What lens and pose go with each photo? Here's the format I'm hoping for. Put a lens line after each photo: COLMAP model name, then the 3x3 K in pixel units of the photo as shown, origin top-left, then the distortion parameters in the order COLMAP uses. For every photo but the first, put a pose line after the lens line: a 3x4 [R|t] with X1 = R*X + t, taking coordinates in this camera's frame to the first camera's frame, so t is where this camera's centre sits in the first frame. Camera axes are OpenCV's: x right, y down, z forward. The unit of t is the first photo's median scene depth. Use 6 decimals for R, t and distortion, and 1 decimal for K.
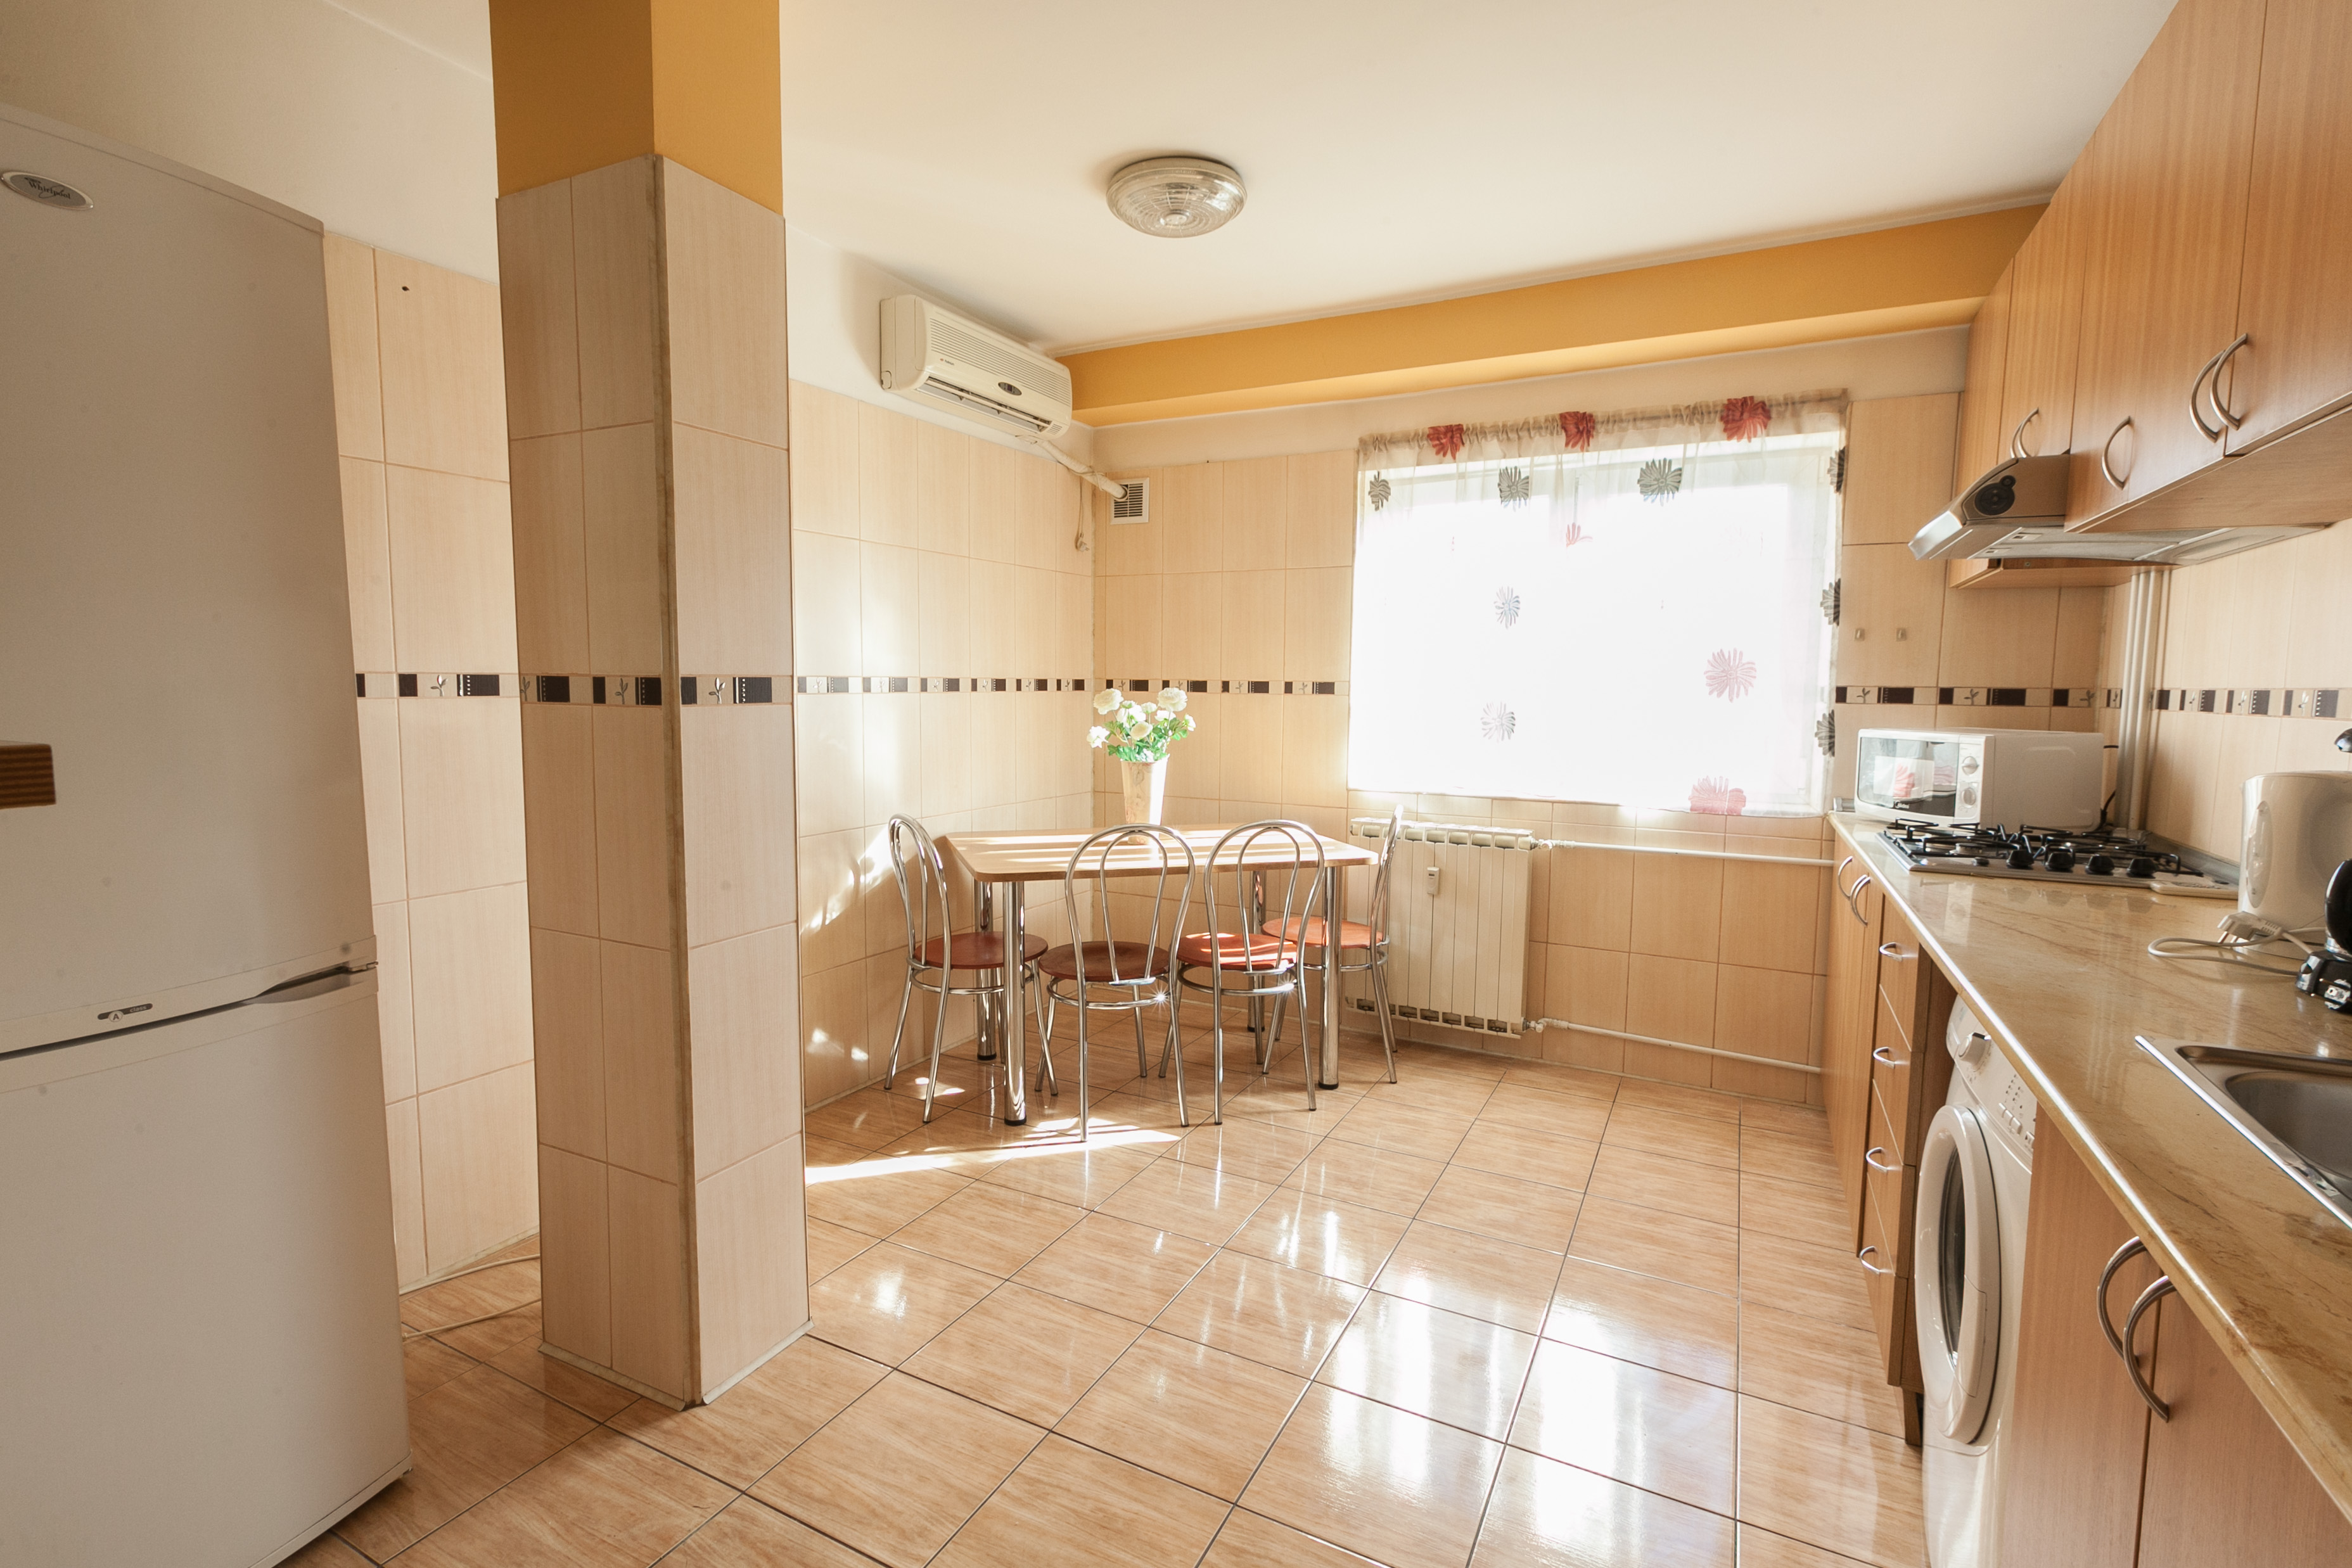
lens RADIAL K [[1070.0, 0, 1165.4], [0, 1070.0, 778.1], [0, 0, 1]] dist [0.004002, 0.000199]
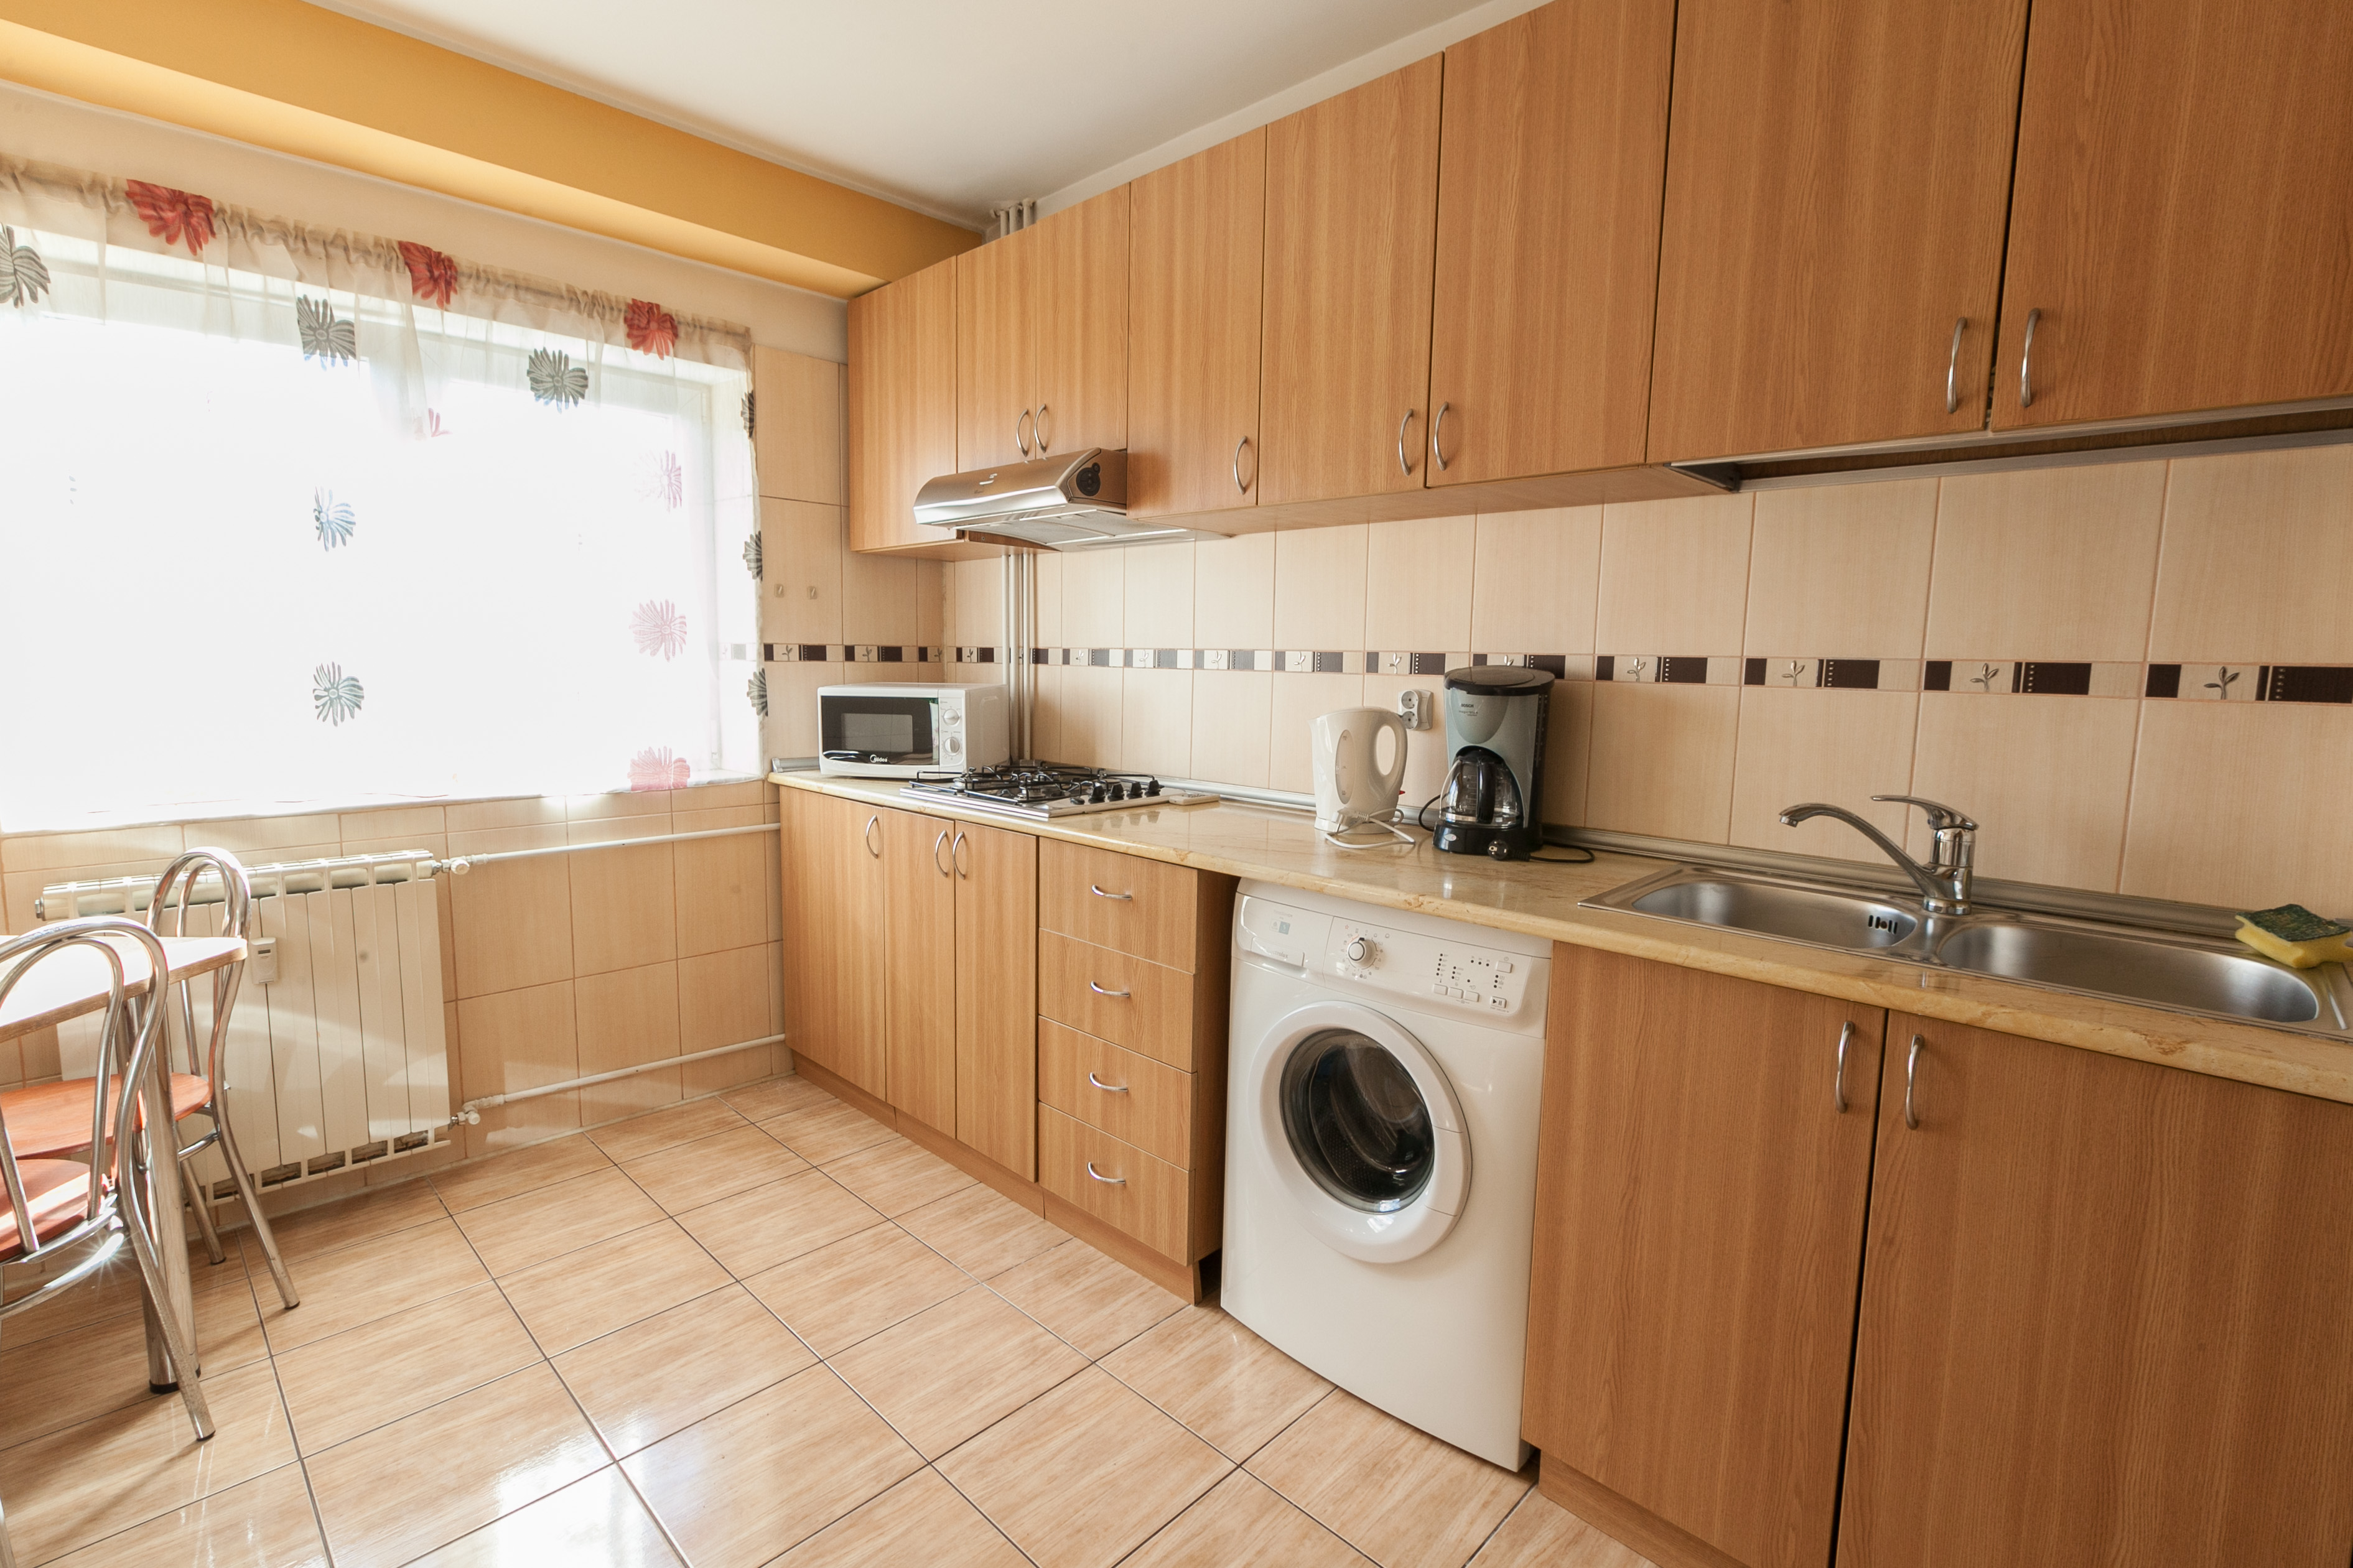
lens RADIAL K [[1070.4, 0, 1166.5], [0, 1070.4, 775.7], [0, 0, 1]] dist [0.004002, 0.000199]
pose [[0.291332, -0.116188, 0.949540, -0.190325], [0.074816, 0.992324, 0.098469, -0.034422], [-0.953692, 0.042353, 0.297788, 0.361854]]
